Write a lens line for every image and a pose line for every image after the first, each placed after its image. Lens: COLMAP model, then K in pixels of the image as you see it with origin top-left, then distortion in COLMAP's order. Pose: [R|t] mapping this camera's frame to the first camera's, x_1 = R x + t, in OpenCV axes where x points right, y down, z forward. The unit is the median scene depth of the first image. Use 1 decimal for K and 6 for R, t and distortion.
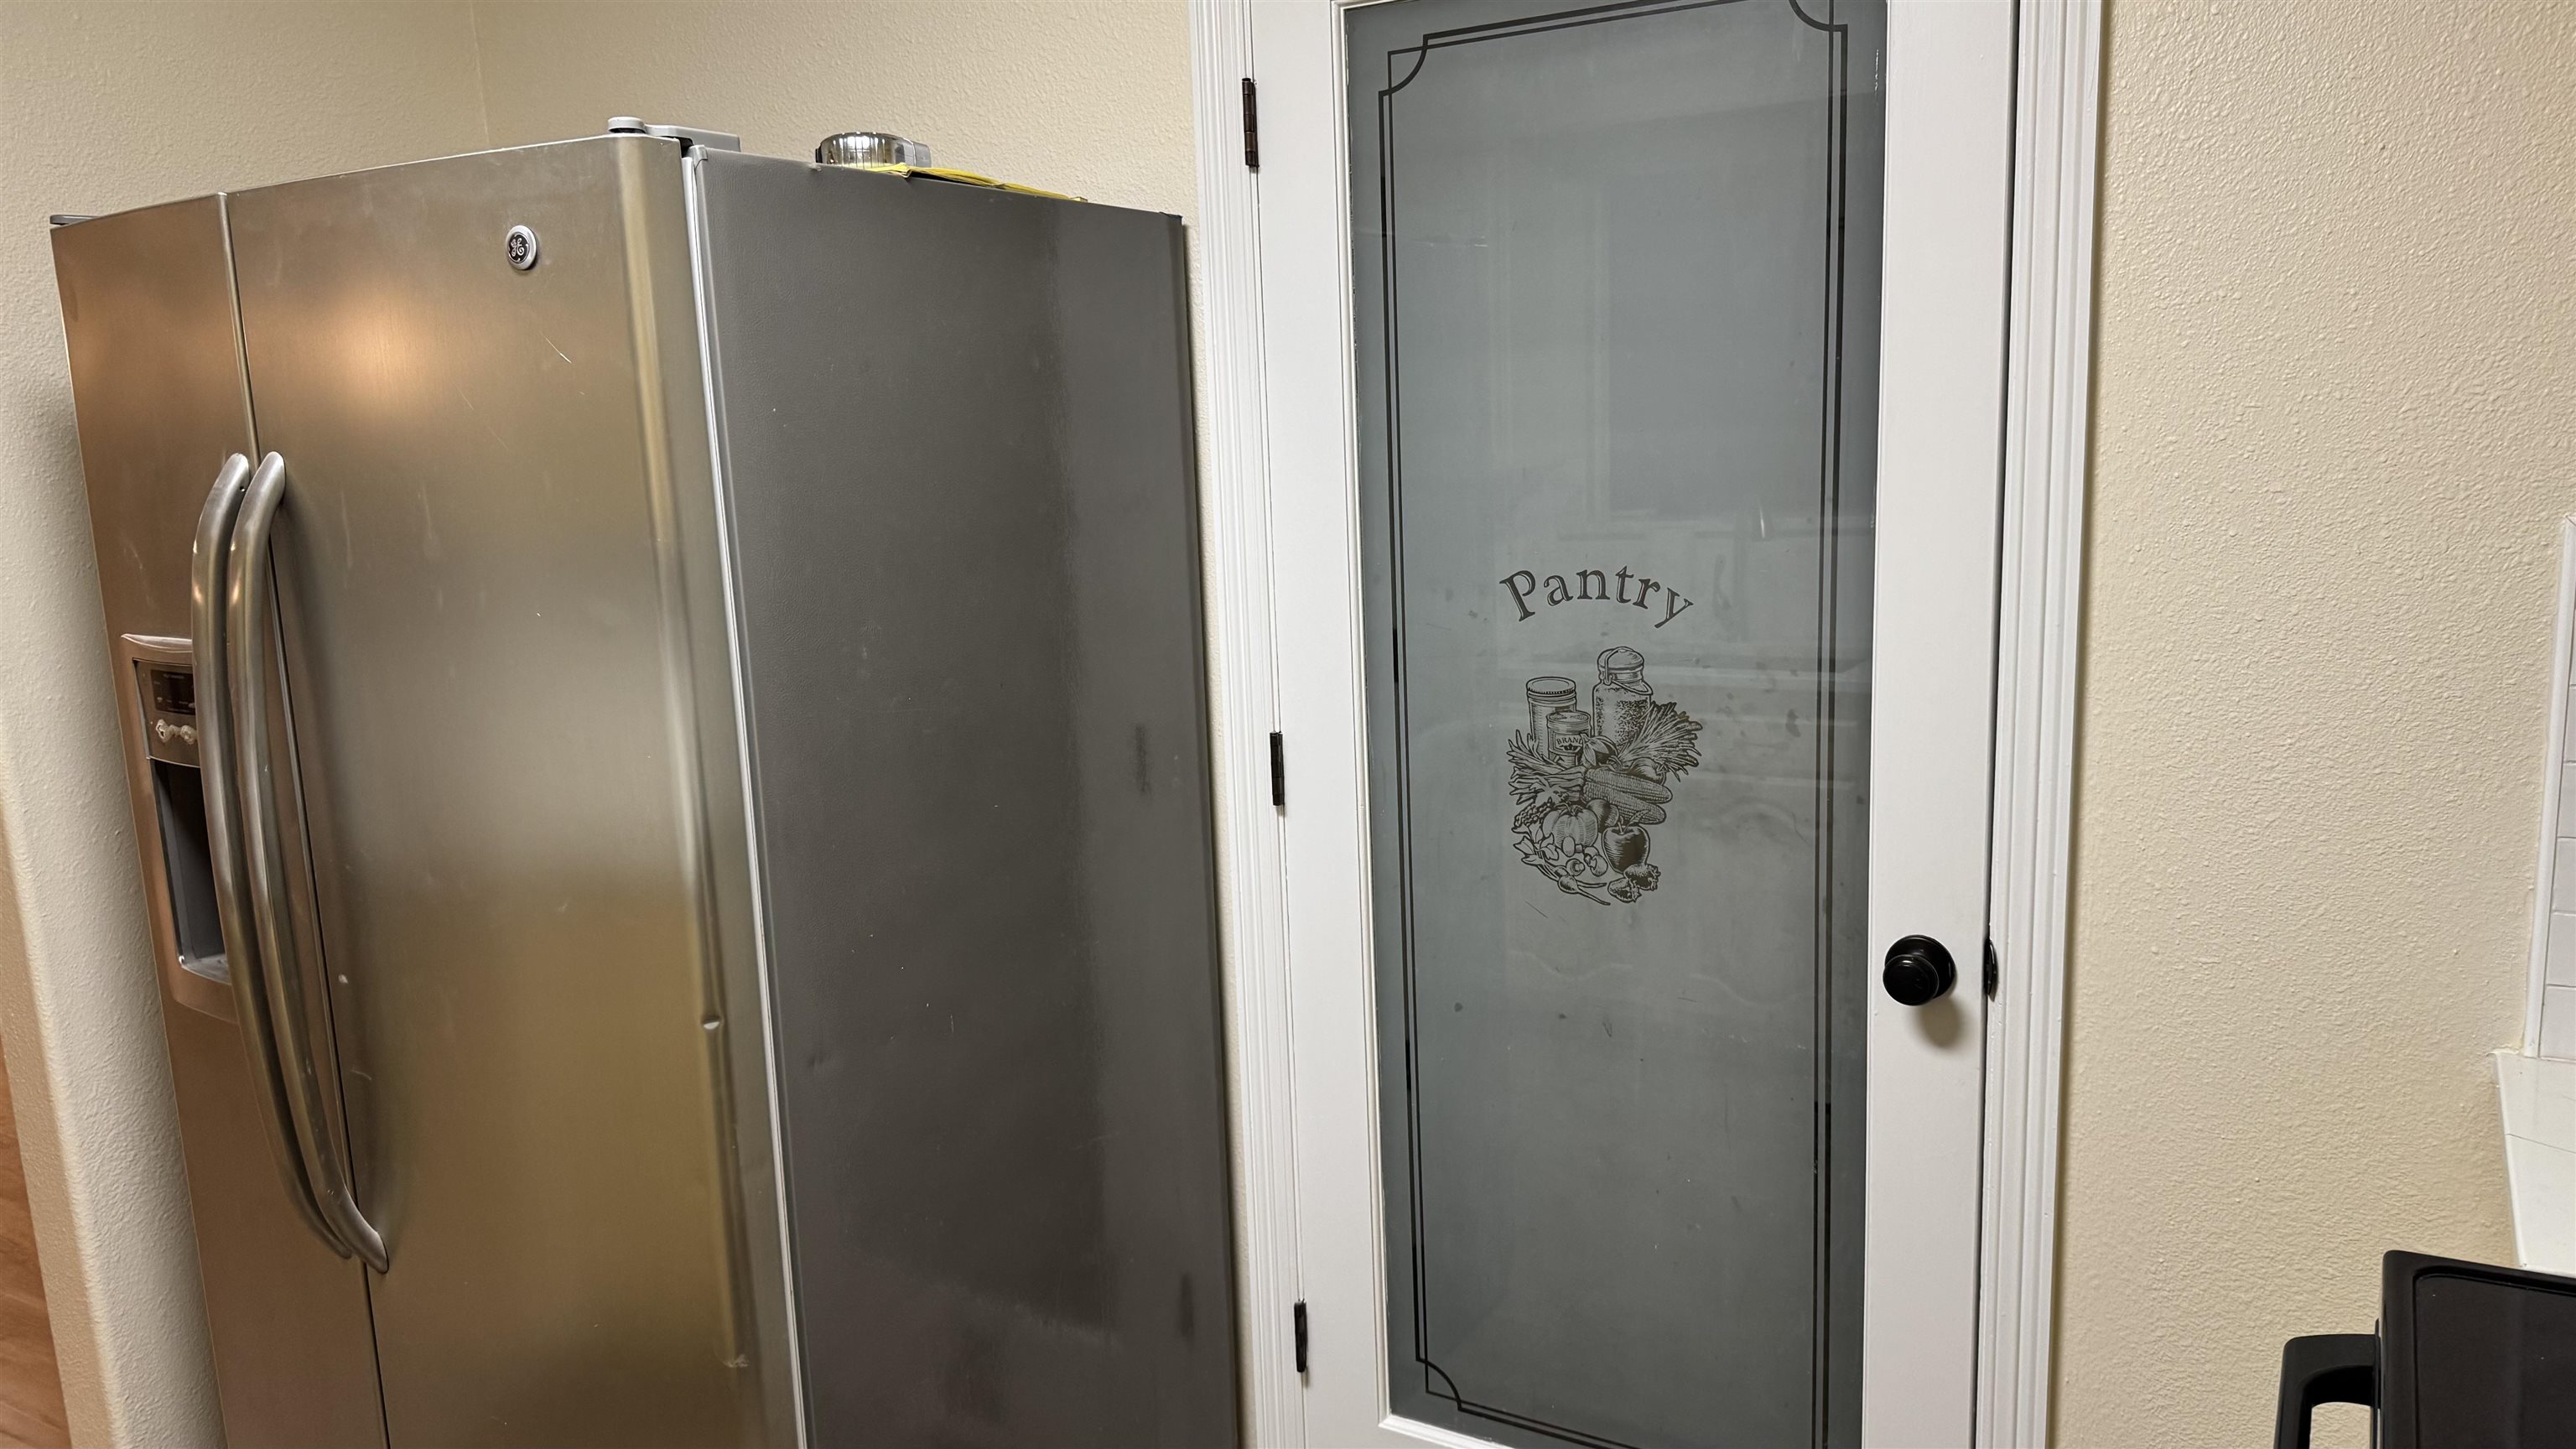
lens RADIAL K [[1843.3, 0, 1284.3], [0, 1843.3, 685.0], [0, 0, 1]] dist [0.024763, -0.044414]
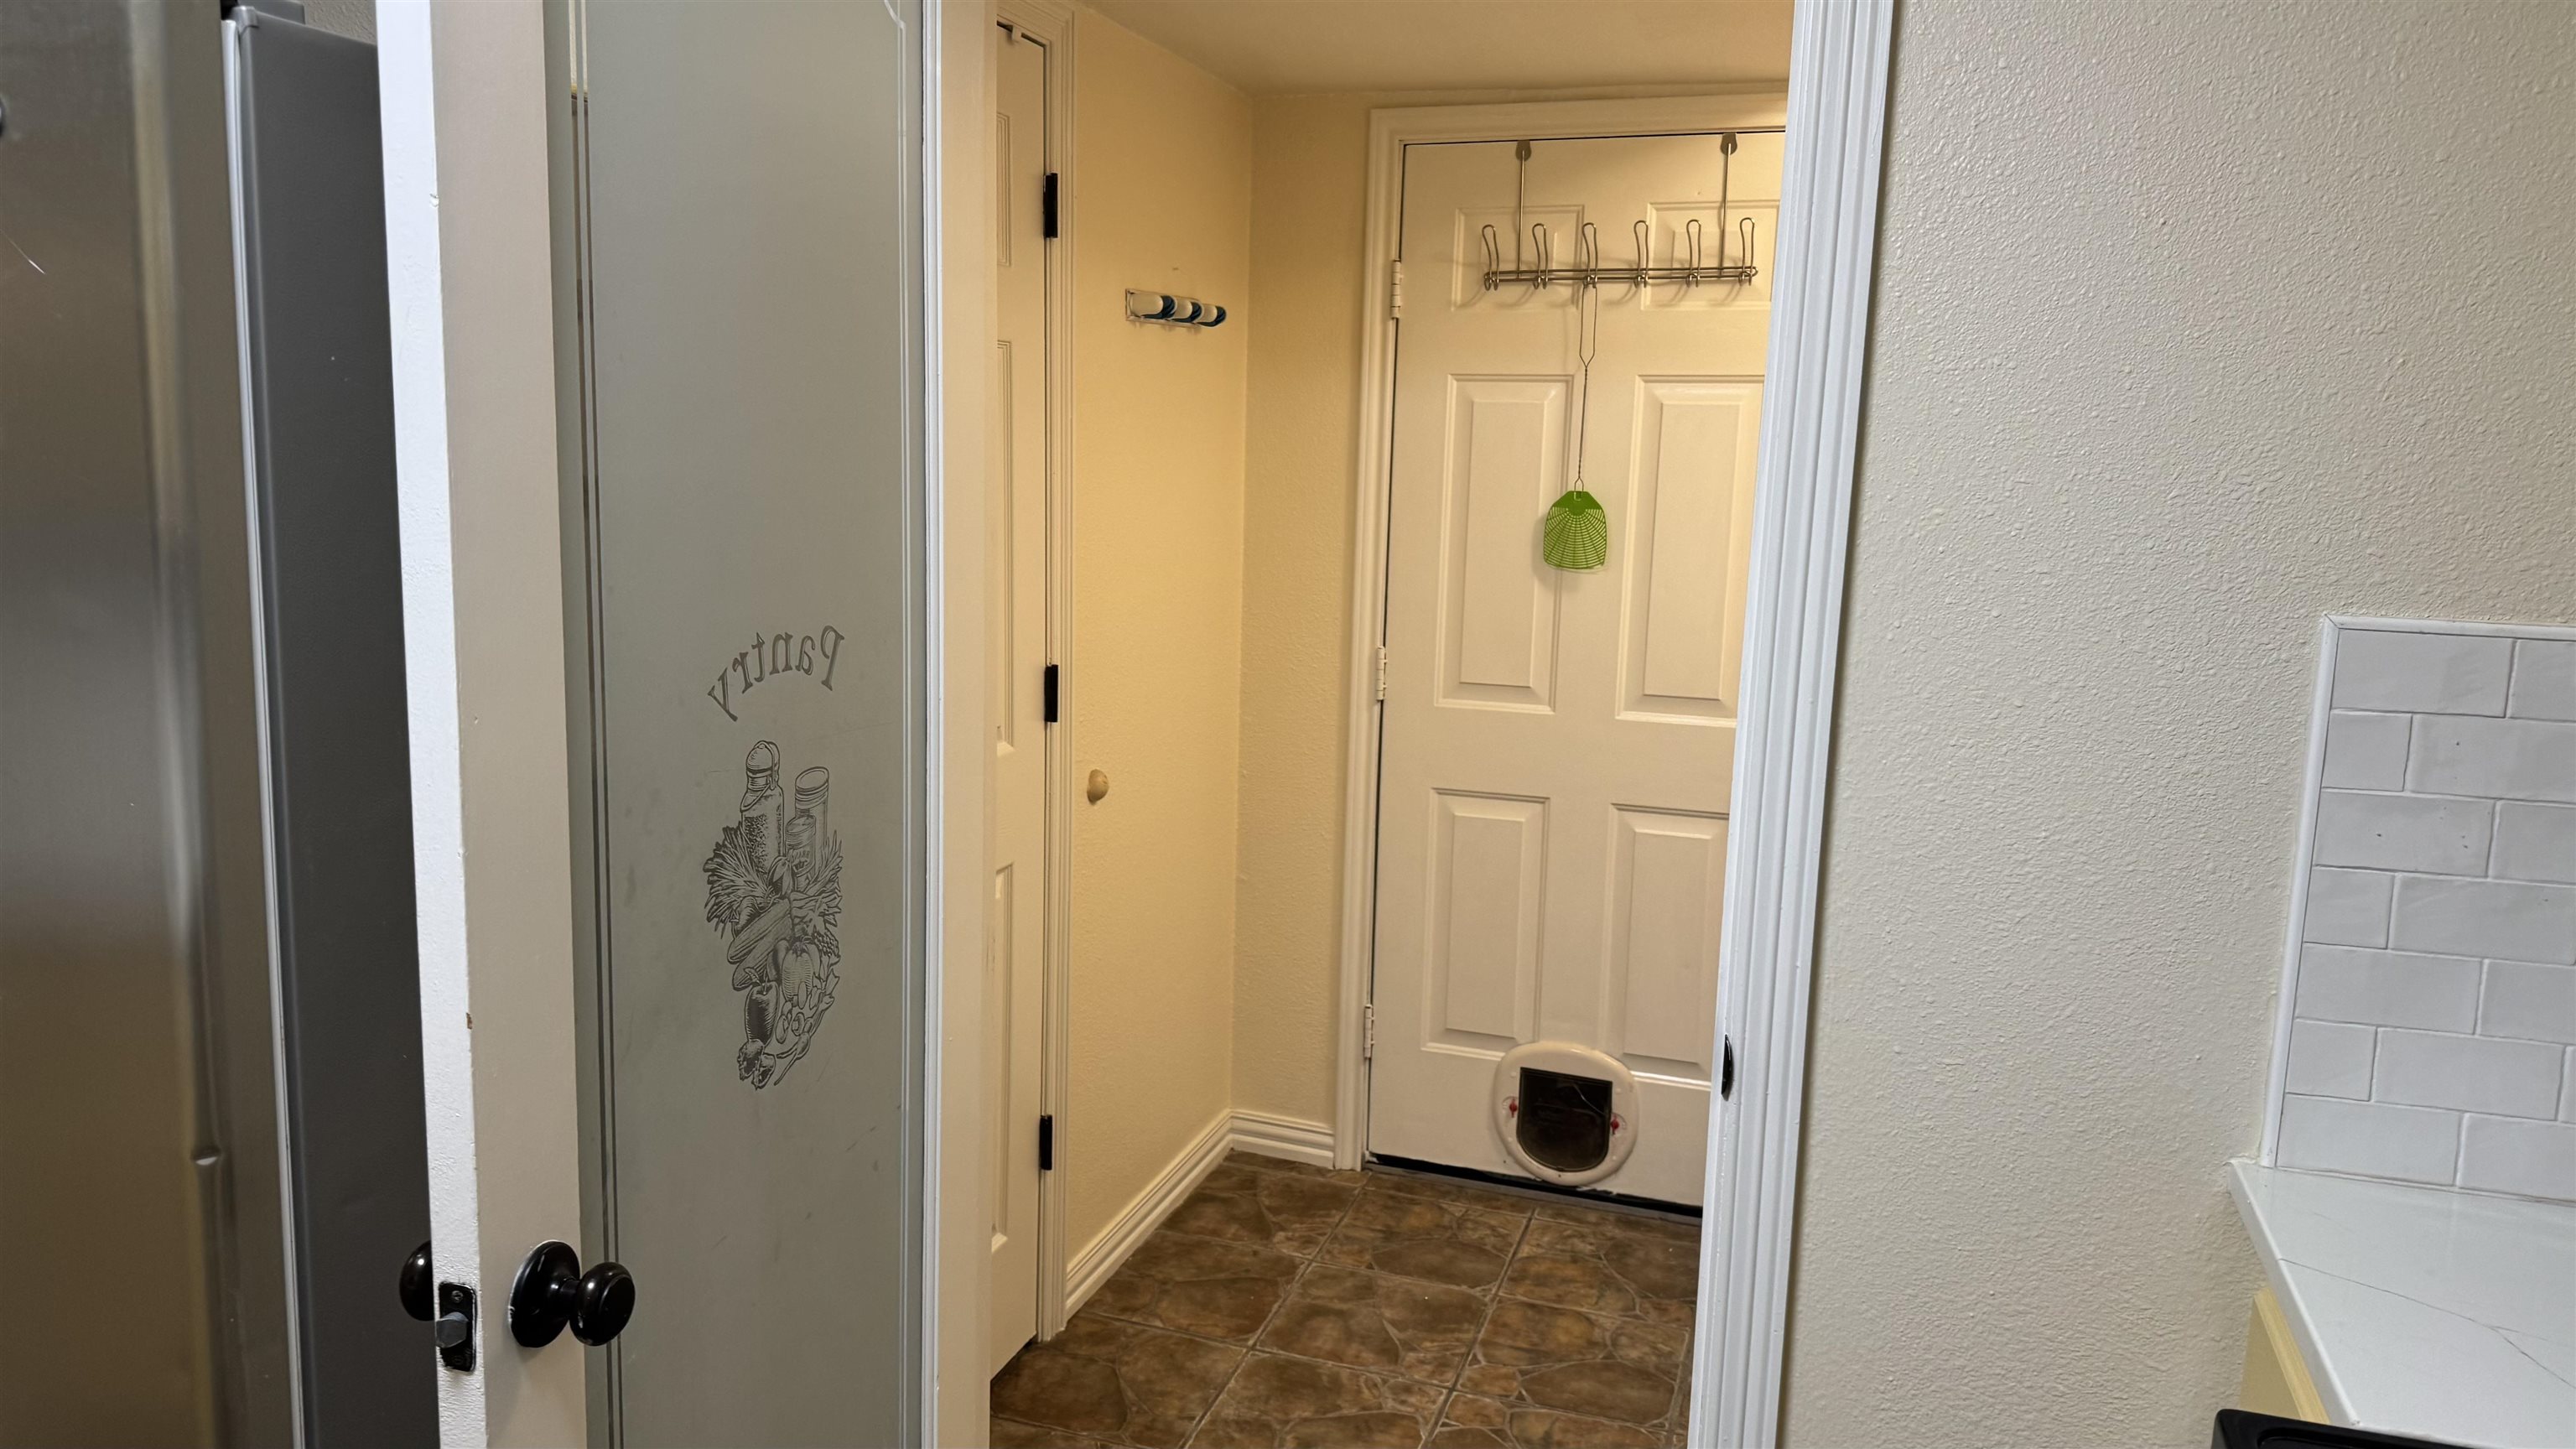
lens RADIAL K [[1843.3, 0, 1284.3], [0, 1843.3, 685.0], [0, 0, 1]] dist [0.024763, -0.044414]
pose [[0.974305, 0.040868, 0.221492, -0.054413], [-0.037789, 0.999121, -0.018122, -0.014653], [-0.222038, 0.009287, 0.974994, 0.157856]]
